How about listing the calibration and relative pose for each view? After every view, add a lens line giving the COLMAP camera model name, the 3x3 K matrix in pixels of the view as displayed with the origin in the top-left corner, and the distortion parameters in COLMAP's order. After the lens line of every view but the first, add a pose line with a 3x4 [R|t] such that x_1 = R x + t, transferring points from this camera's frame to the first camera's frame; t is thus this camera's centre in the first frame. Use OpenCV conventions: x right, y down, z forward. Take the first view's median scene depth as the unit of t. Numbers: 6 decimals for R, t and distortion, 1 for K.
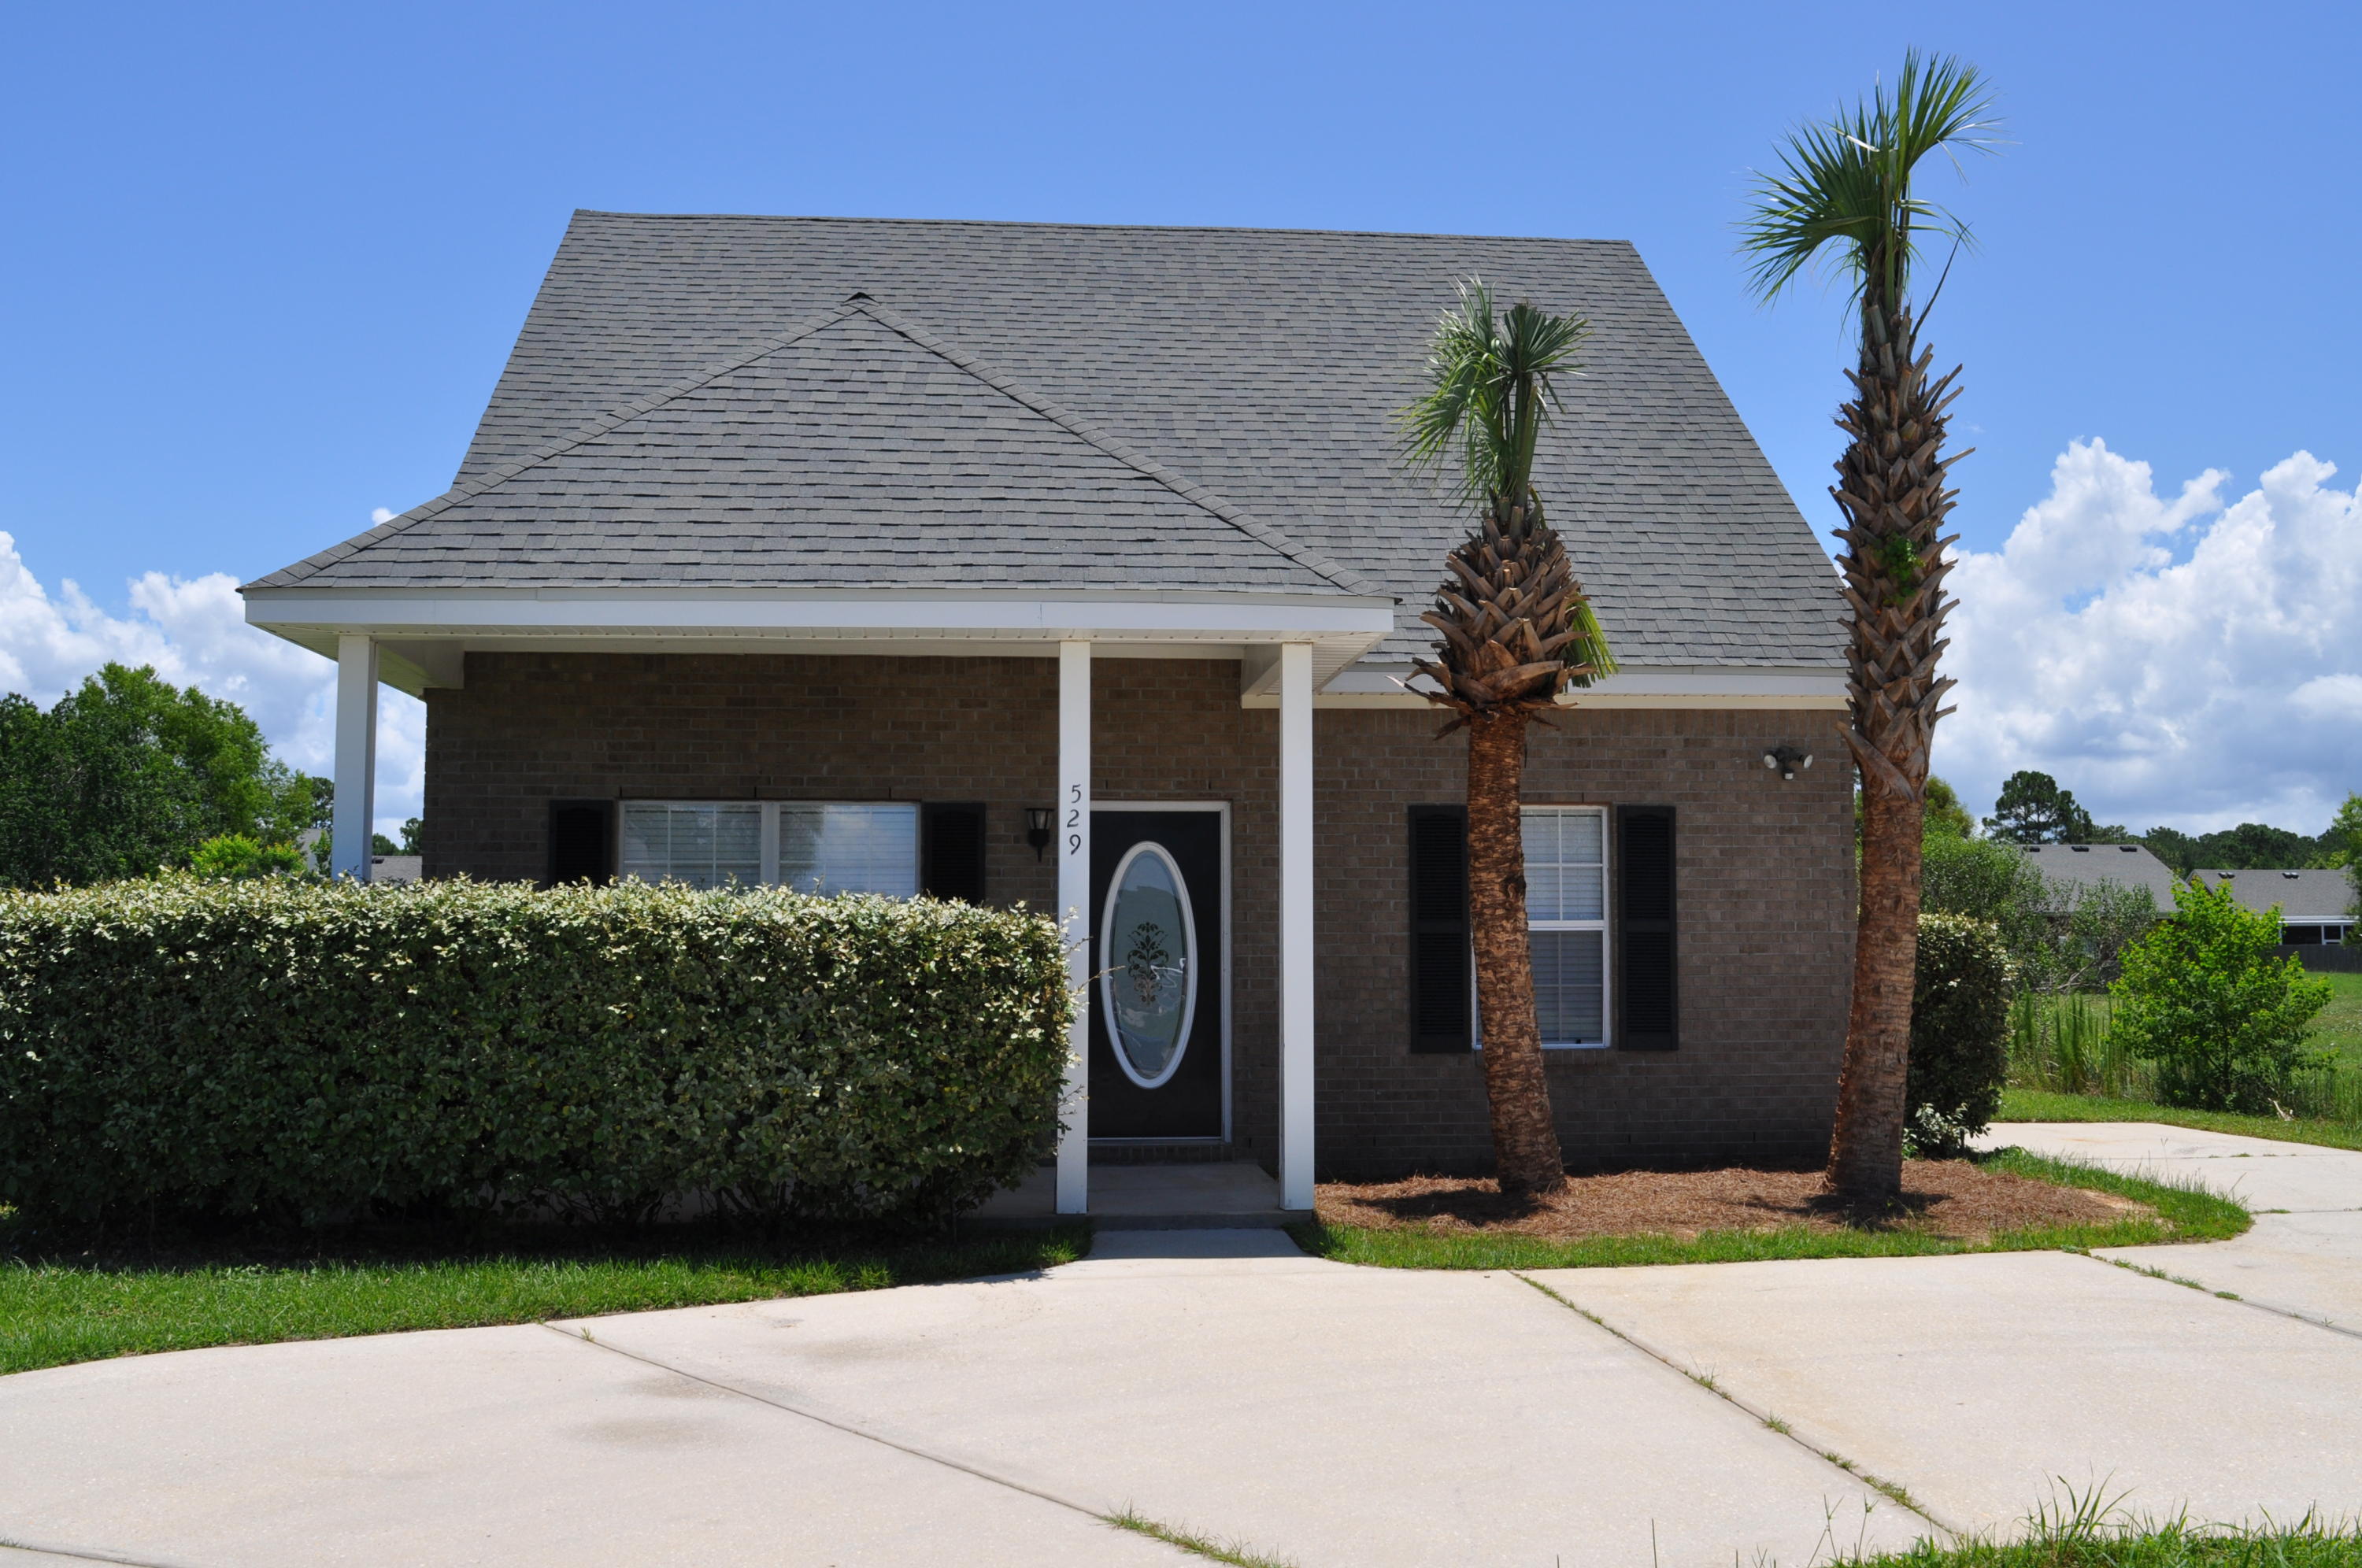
lens RADIAL K [[2199.6, 0, 1181.0], [0, 2199.6, 784.0], [0, 0, 1]] dist [-0.079751, 0.003866]
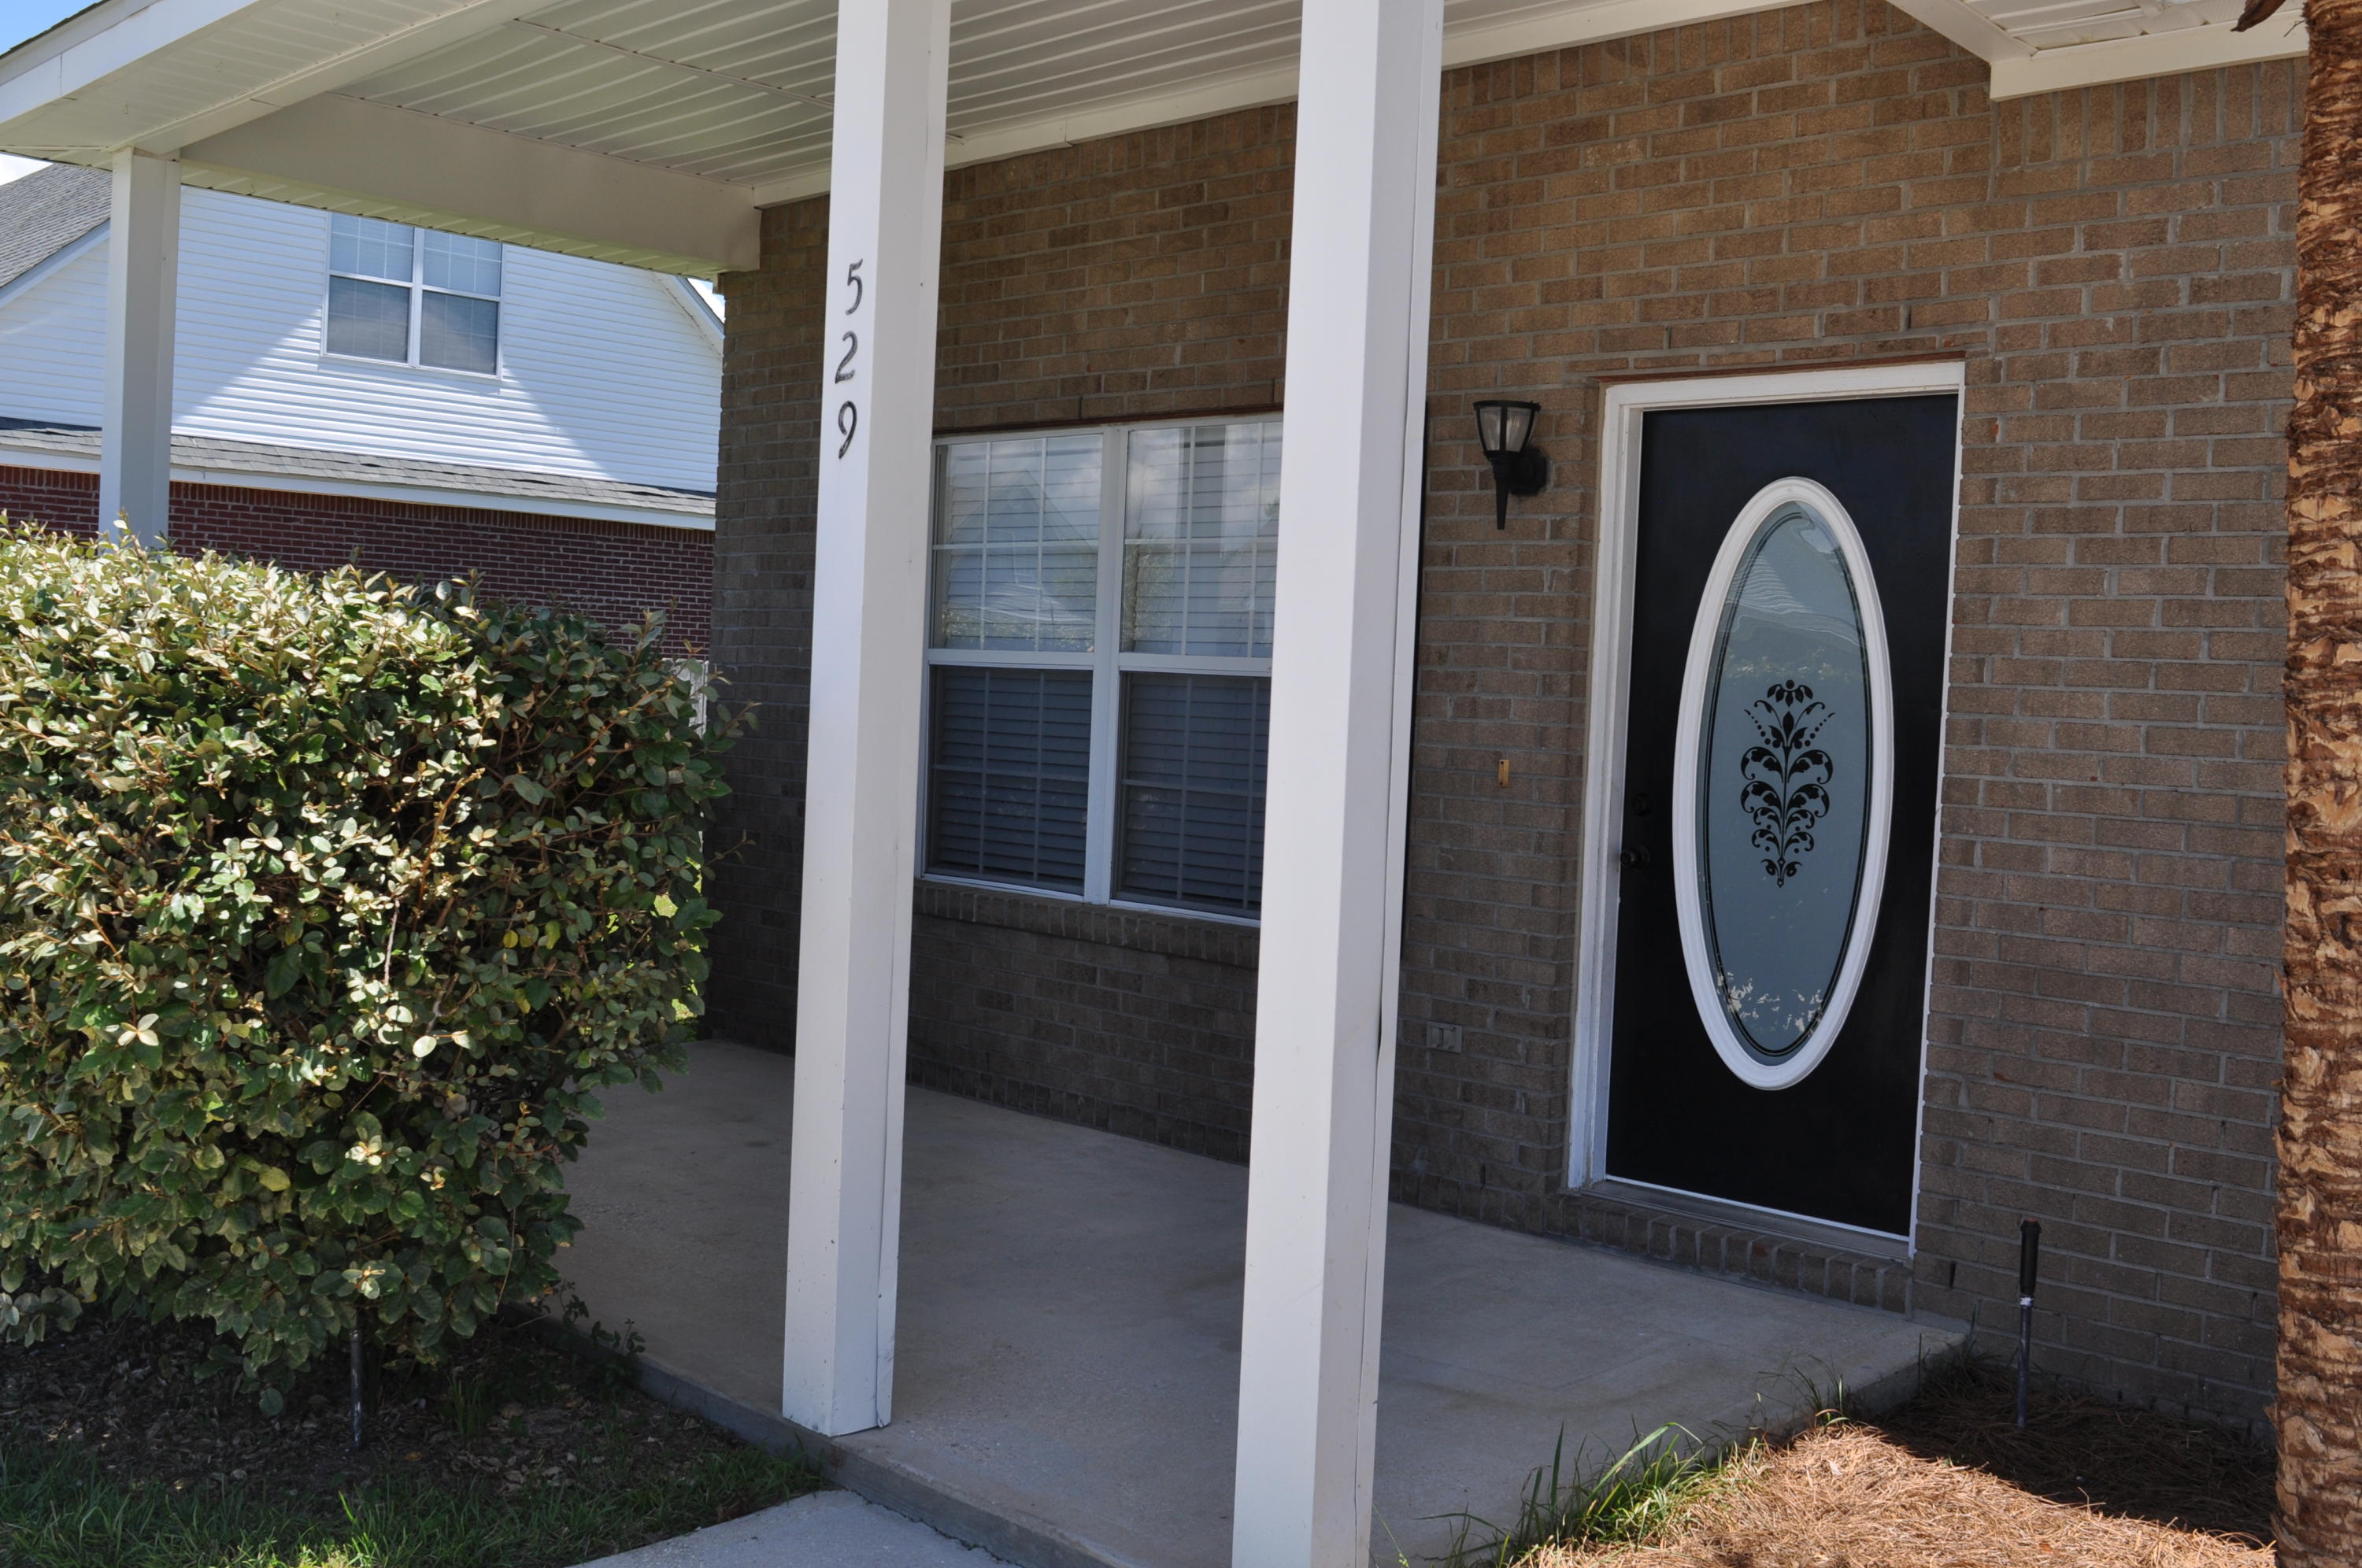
lens RADIAL K [[2199.6, 0, 1181.0], [0, 2199.6, 784.0], [0, 0, 1]] dist [-0.079751, 0.003866]
pose [[0.660493, 0.062695, -0.748210, 0.213336], [0.013641, 0.995341, 0.095445, 0.042484], [0.750708, -0.073247, 0.656561, 0.657040]]
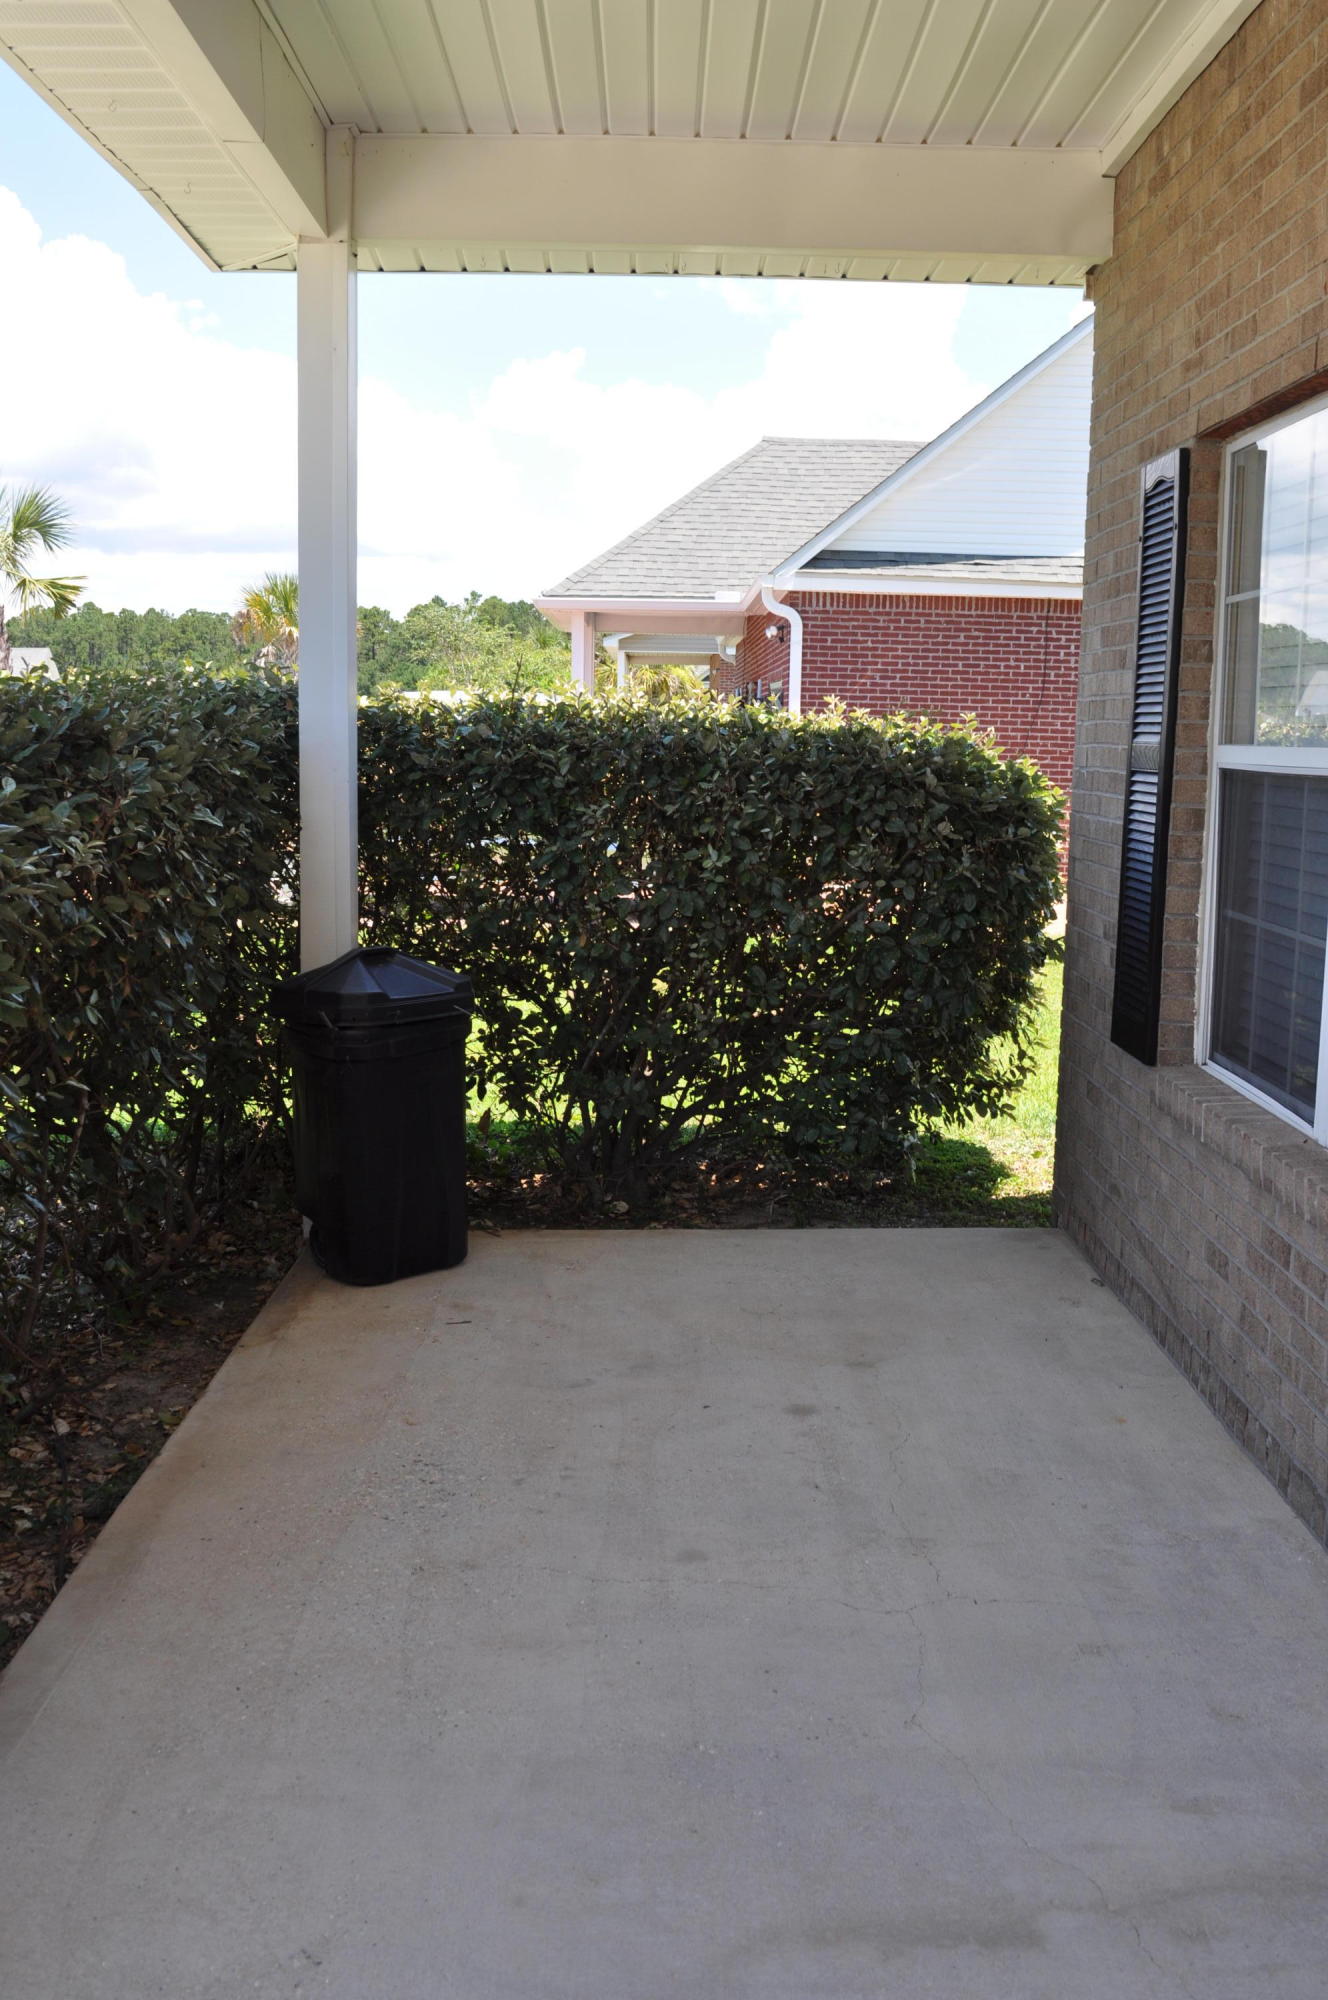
lens RADIAL K [[1862.7, 0, 664.0], [0, 1862.7, 1000.0], [0, 0, 1]] dist [-0.079751, 0.003866]
pose [[-0.083322, 0.142797, -0.986239, 0.092200], [0.058157, 0.988690, 0.138239, 0.054591], [0.994824, -0.045839, -0.090684, 0.907941]]
